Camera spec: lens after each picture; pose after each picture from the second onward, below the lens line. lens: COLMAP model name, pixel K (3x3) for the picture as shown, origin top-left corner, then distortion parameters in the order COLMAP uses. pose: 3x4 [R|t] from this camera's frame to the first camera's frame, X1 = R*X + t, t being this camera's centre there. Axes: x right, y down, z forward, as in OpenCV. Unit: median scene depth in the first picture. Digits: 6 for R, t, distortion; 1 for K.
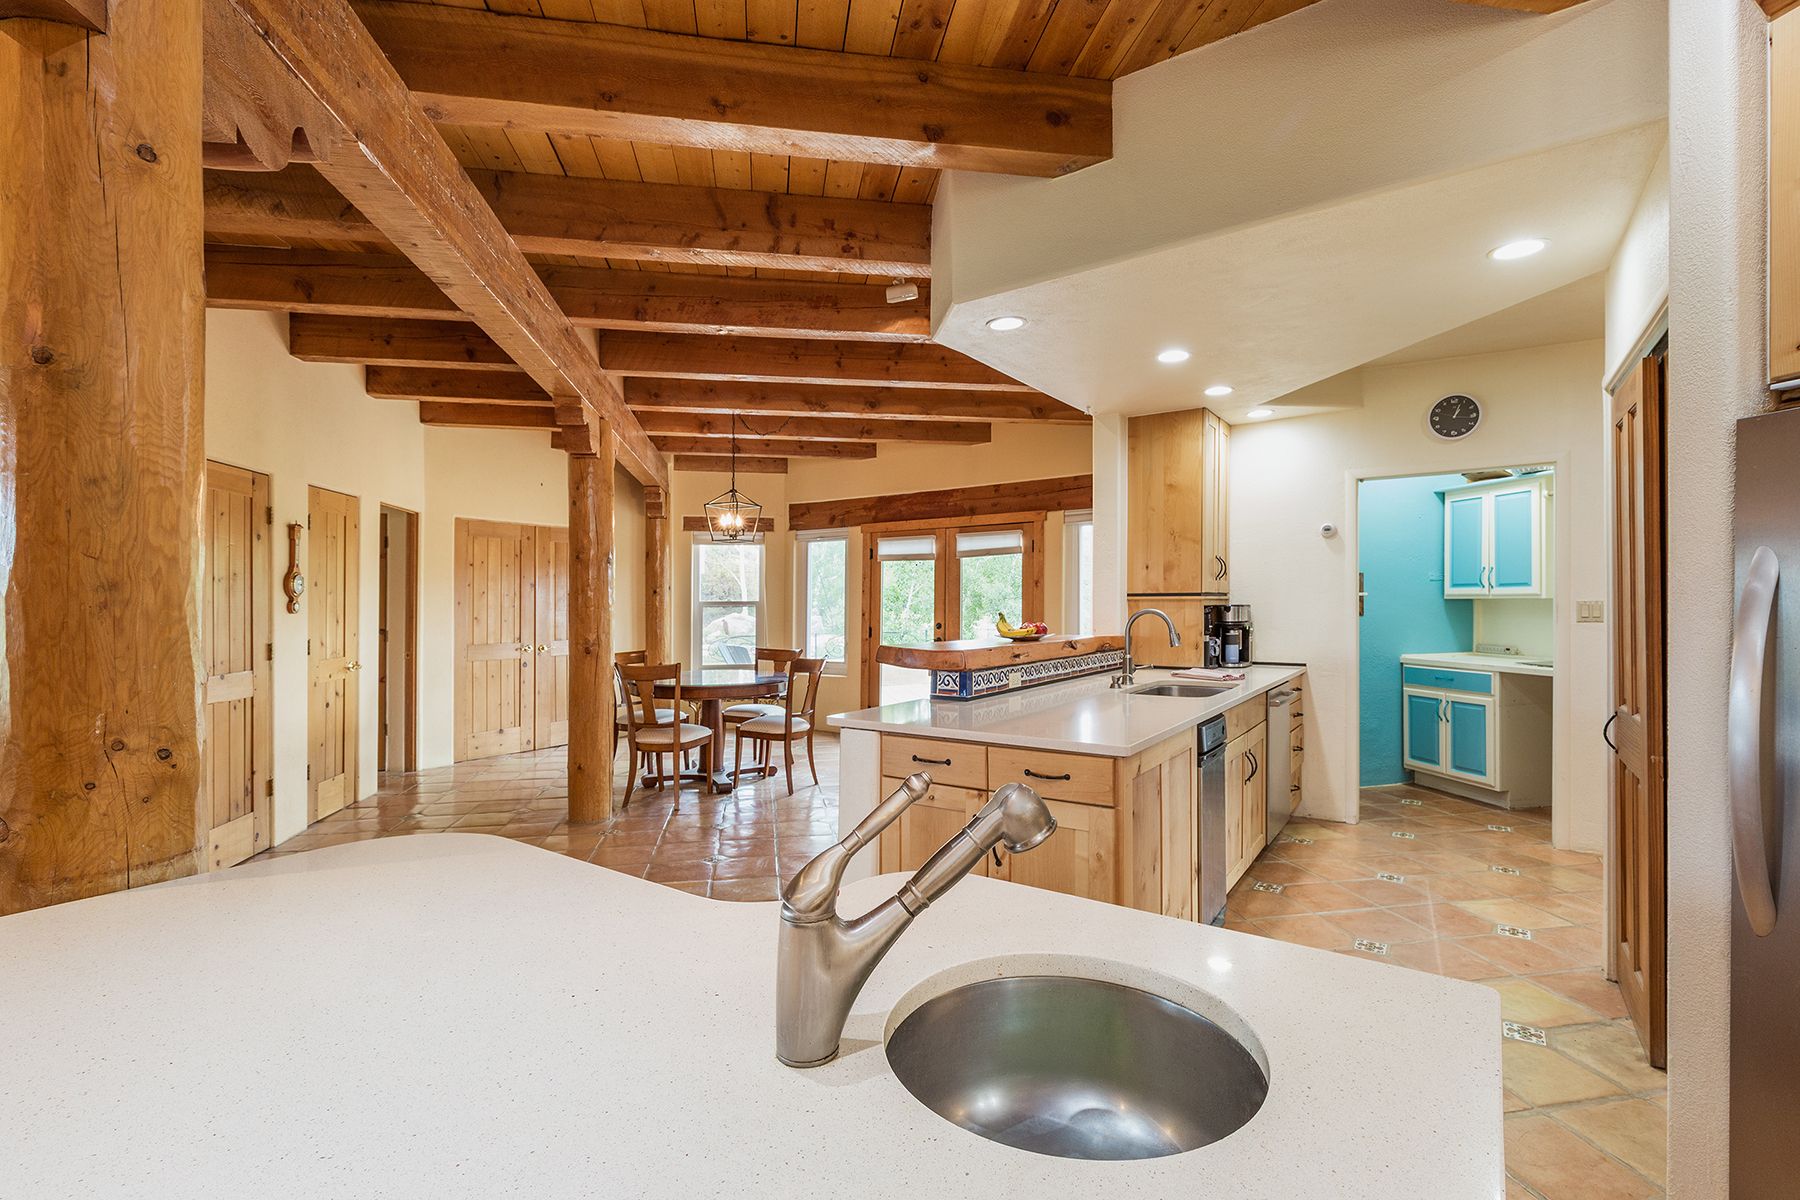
lens RADIAL K [[823.2, 0, 913.6], [0, 823.2, 603.0], [0, 0, 1]] dist [-0.002382, -0.000088]
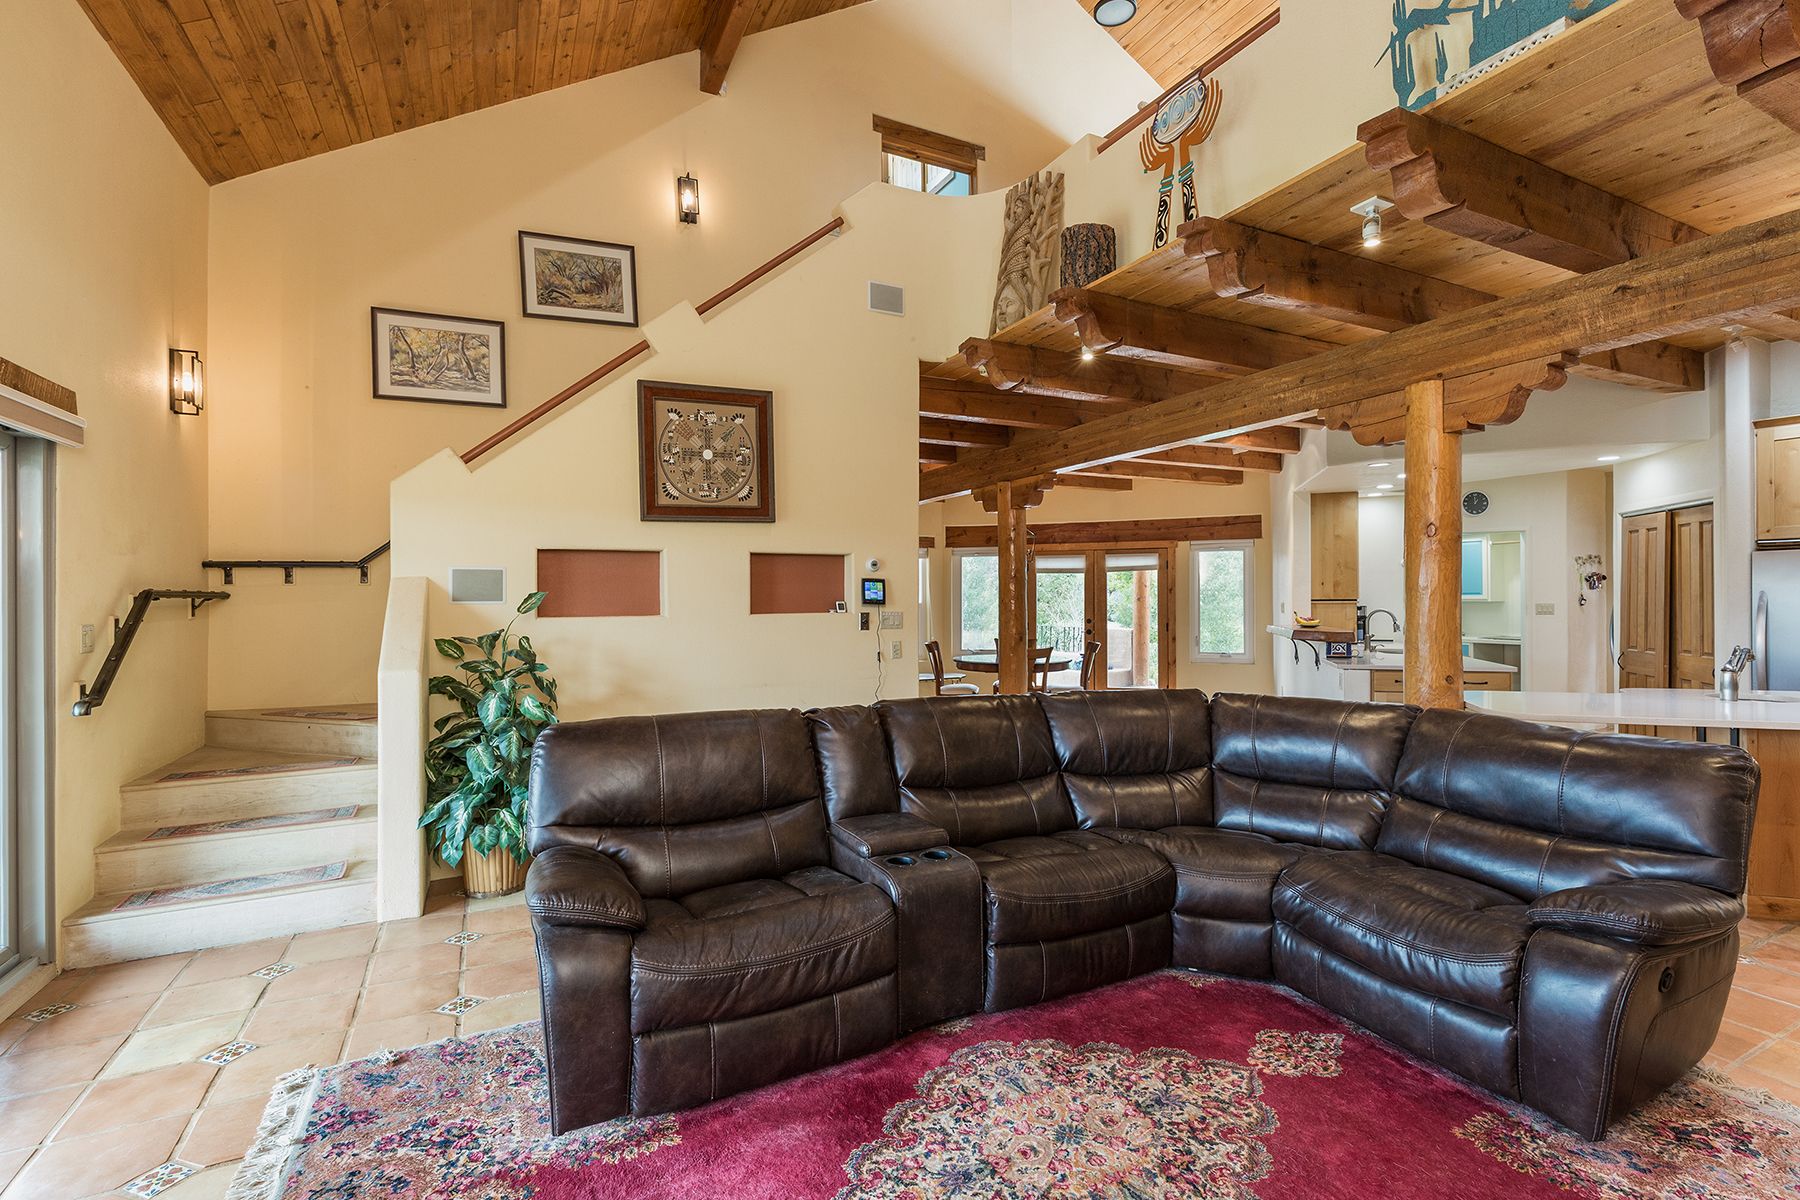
lens RADIAL K [[823.2, 0, 906.1], [0, 823.2, 601.4], [0, 0, 1]] dist [-0.002382, -0.000088]
pose [[0.956185, -0.003482, 0.292742, -0.695983], [0.002425, 0.999989, 0.003976, -0.011284], [-0.292753, -0.003092, 0.956183, -0.242493]]
